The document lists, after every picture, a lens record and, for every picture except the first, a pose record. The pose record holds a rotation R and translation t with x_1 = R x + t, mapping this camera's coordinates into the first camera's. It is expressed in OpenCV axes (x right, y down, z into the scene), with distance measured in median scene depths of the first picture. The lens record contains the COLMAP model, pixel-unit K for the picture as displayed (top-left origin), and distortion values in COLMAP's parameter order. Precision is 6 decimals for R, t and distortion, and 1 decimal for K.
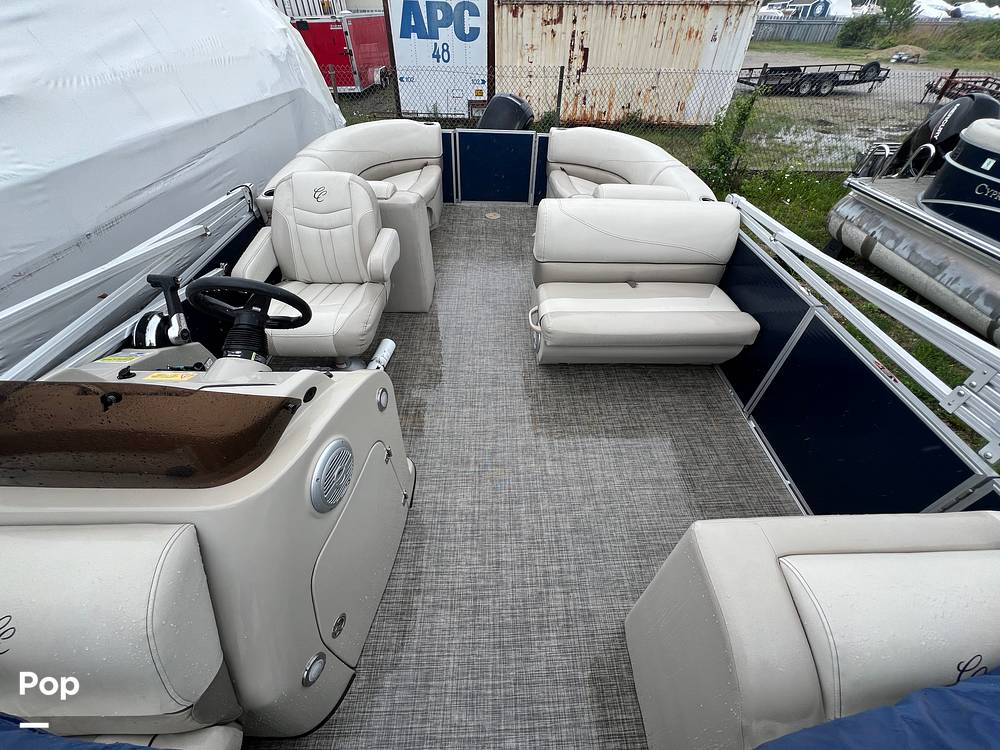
lens RADIAL K [[401.1, 0, 504.5], [0, 401.1, 376.1], [0, 0, 1]] dist [-0.001576, 0.000031]
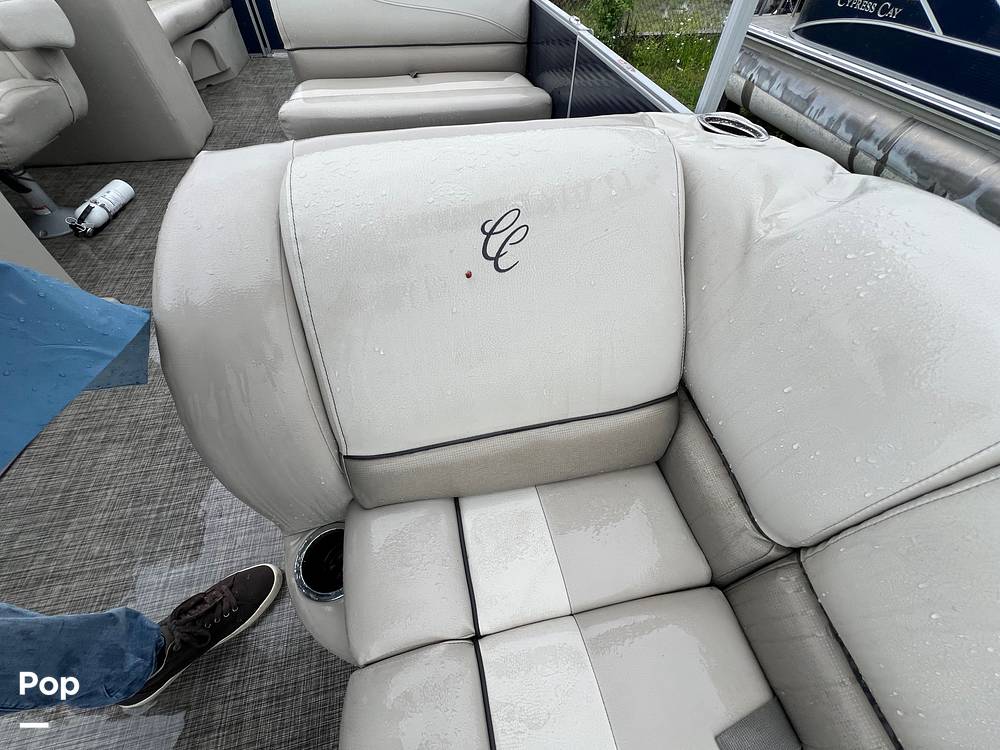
lens RADIAL K [[401.1, 0, 504.6], [0, 401.1, 377.0], [0, 0, 1]] dist [-0.001576, 0.000031]
pose [[0.985081, -0.137663, 0.103271, 0.215738], [0.121382, 0.981189, 0.150115, 0.175593], [-0.121994, -0.135340, 0.983260, 0.065765]]
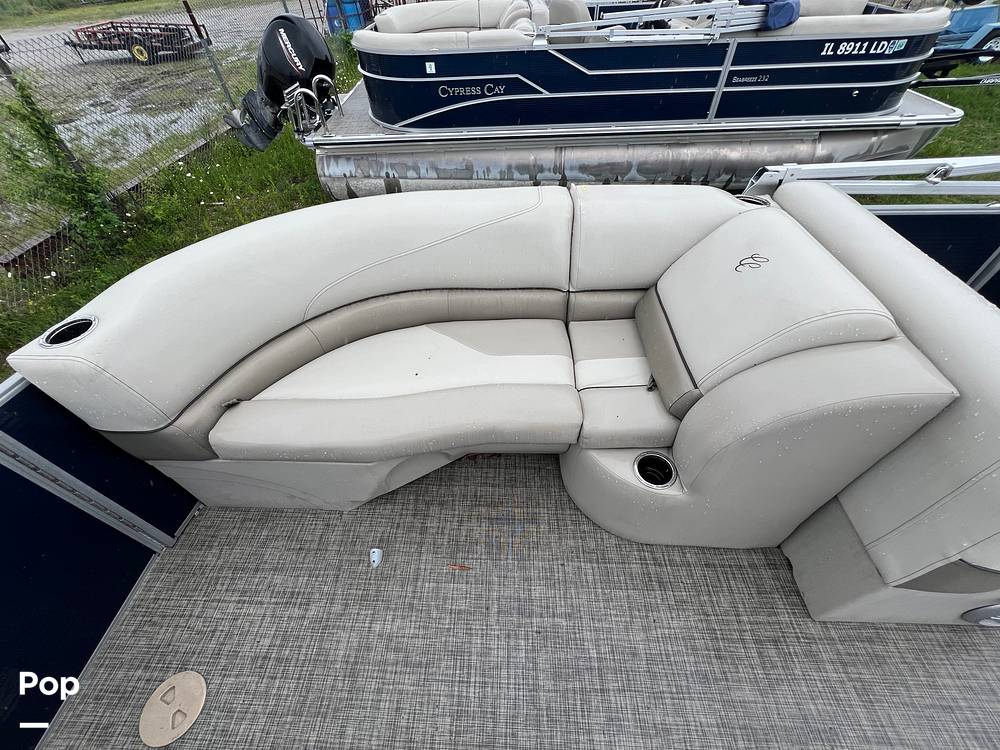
lens RADIAL K [[401.1, 0, 502.0], [0, 401.1, 375.8], [0, 0, 1]] dist [-0.001576, 0.000031]
pose [[0.063628, -0.744013, 0.665128, -0.031557], [0.704192, 0.505731, 0.498347, -0.555173], [-0.707153, 0.436669, 0.556107, 0.702157]]
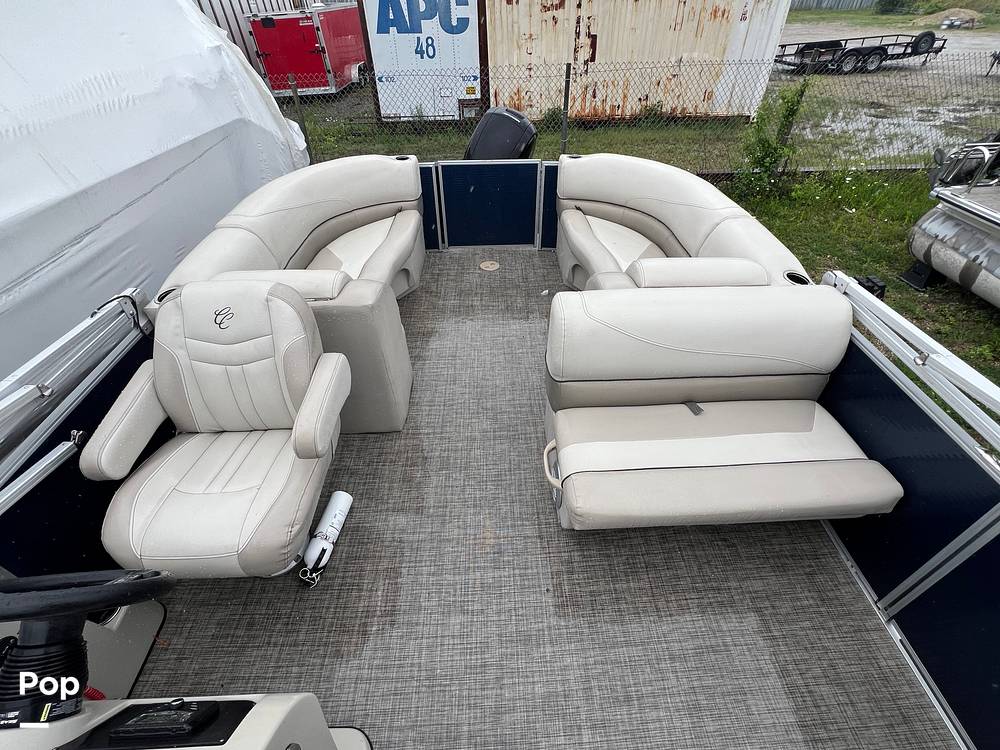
lens RADIAL K [[458.7, 0, 504.7], [0, 458.7, 376.1], [0, 0, 1]] dist [-0.003625, 0.000945]
pose [[0.999266, -0.035227, -0.015042, 0.007261], [0.034610, 0.998622, -0.039439, -0.171546], [0.016410, 0.038889, 0.999109, 0.140266]]
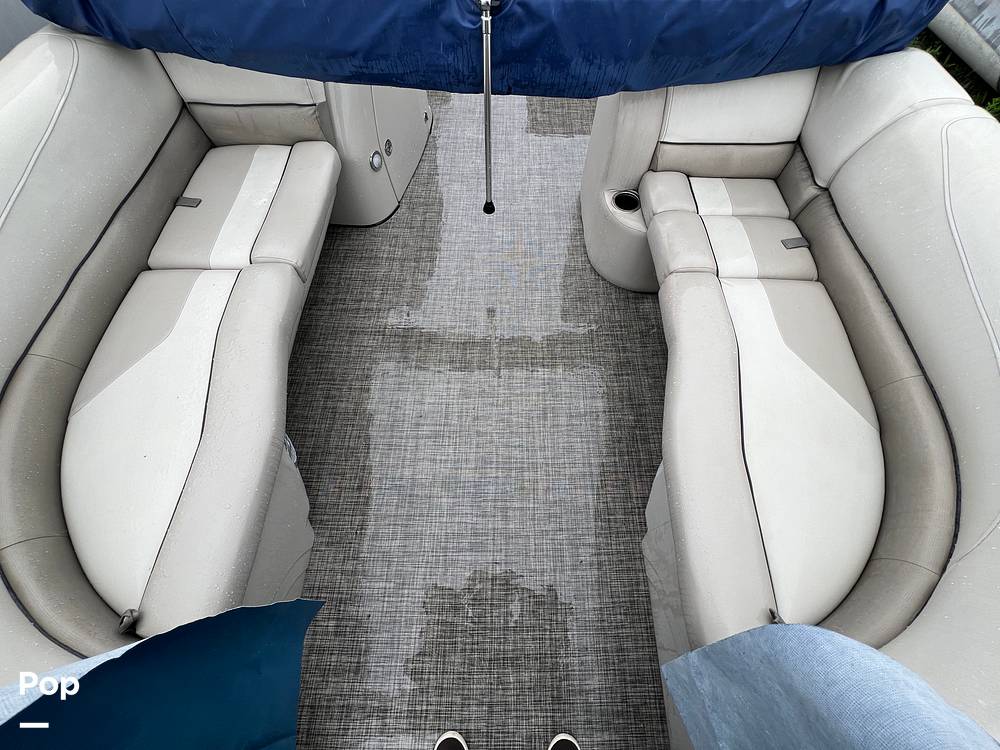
lens RADIAL K [[401.1, 0, 504.1], [0, 401.1, 377.4], [0, 0, 1]] dist [-0.001576, 0.000031]
pose [[0.999230, 0.032388, -0.022154, 0.030560], [-0.023235, 0.943311, 0.331096, 0.311099], [0.031621, -0.330326, 0.943337, -0.239913]]
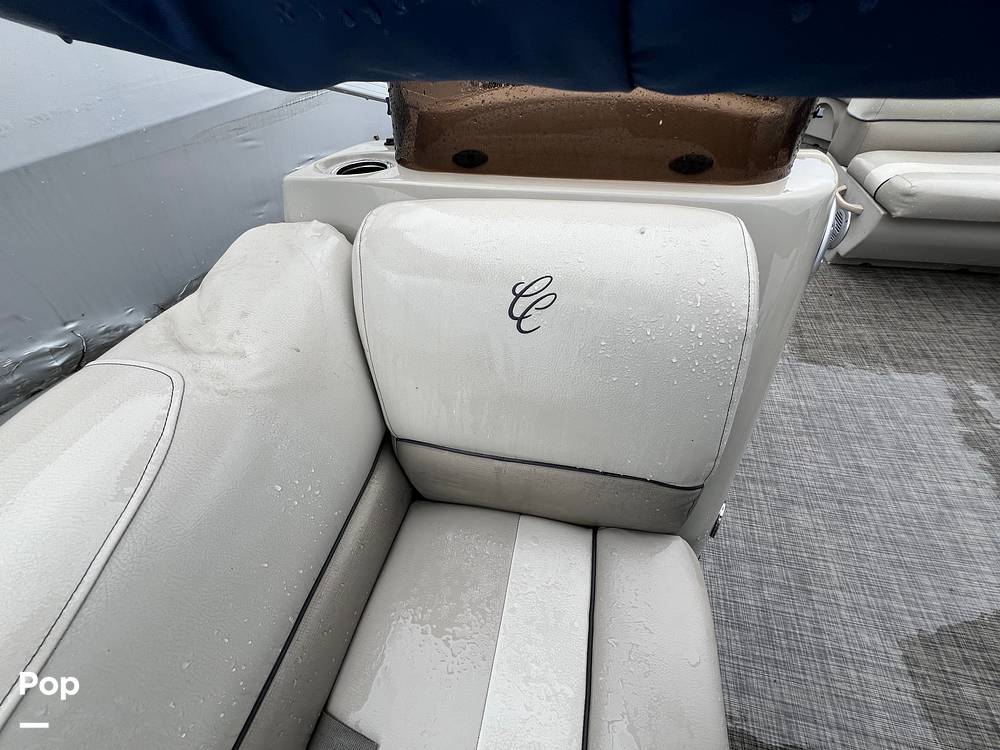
lens RADIAL K [[401.3, 0, 503.5], [0, 401.3, 377.4], [0, 0, 1]] dist [-0.001733, -0.000534]
pose [[0.967399, 0.125538, -0.219954, -0.225497], [-0.114240, 0.991428, 0.063405, 0.145508], [0.226028, -0.036211, 0.973448, 0.060304]]
